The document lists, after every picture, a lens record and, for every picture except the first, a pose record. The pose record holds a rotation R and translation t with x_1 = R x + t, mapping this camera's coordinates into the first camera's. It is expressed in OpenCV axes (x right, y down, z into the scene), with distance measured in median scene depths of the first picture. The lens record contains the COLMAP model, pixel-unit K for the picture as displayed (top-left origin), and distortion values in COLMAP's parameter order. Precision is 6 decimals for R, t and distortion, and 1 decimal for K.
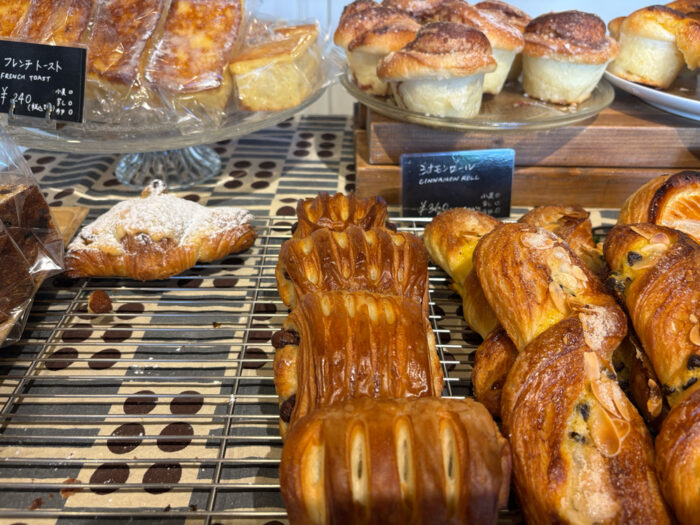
lens RADIAL K [[528.9, 0, 353.0], [0, 528.9, 262.2], [0, 0, 1]] dist [0.035842, -0.036135]
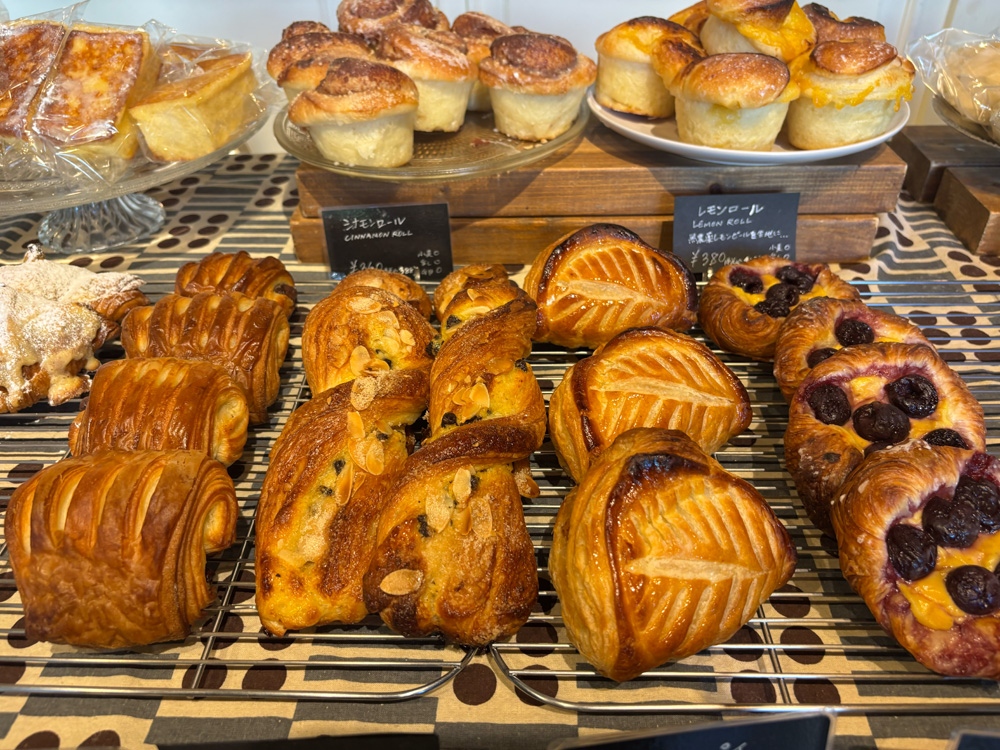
lens RADIAL K [[755.6, 0, 493.0], [0, 755.6, 375.6], [0, 0, 1]] dist [0.035842, -0.036135]
pose [[0.998033, -0.010739, -0.061763, 0.438509], [0.013911, 0.998594, 0.051155, 0.014336], [0.061126, -0.051914, 0.996779, -0.246928]]
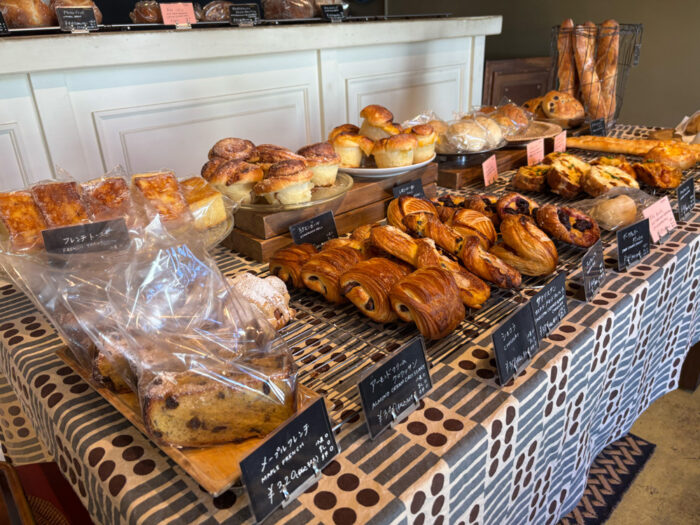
lens RADIAL K [[528.9, 0, 351.4], [0, 528.9, 262.4], [0, 0, 1]] dist [0.035842, -0.036135]
pose [[0.721408, -0.323390, 0.612364, -0.925440], [0.428687, 0.903015, -0.028140, 0.062177], [-0.543874, 0.282813, 0.790075, -0.574903]]
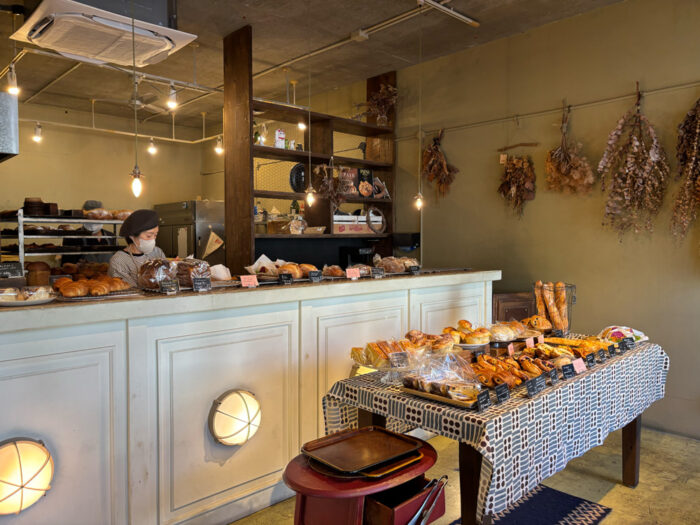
lens RADIAL K [[528.9, 0, 350.7], [0, 528.9, 261.2], [0, 0, 1]] dist [0.035842, -0.036135]
pose [[0.716230, -0.044884, 0.696420, -4.033368], [0.400729, 0.843456, -0.357768, 0.442410], [-0.571341, 0.535320, 0.622095, -2.189874]]
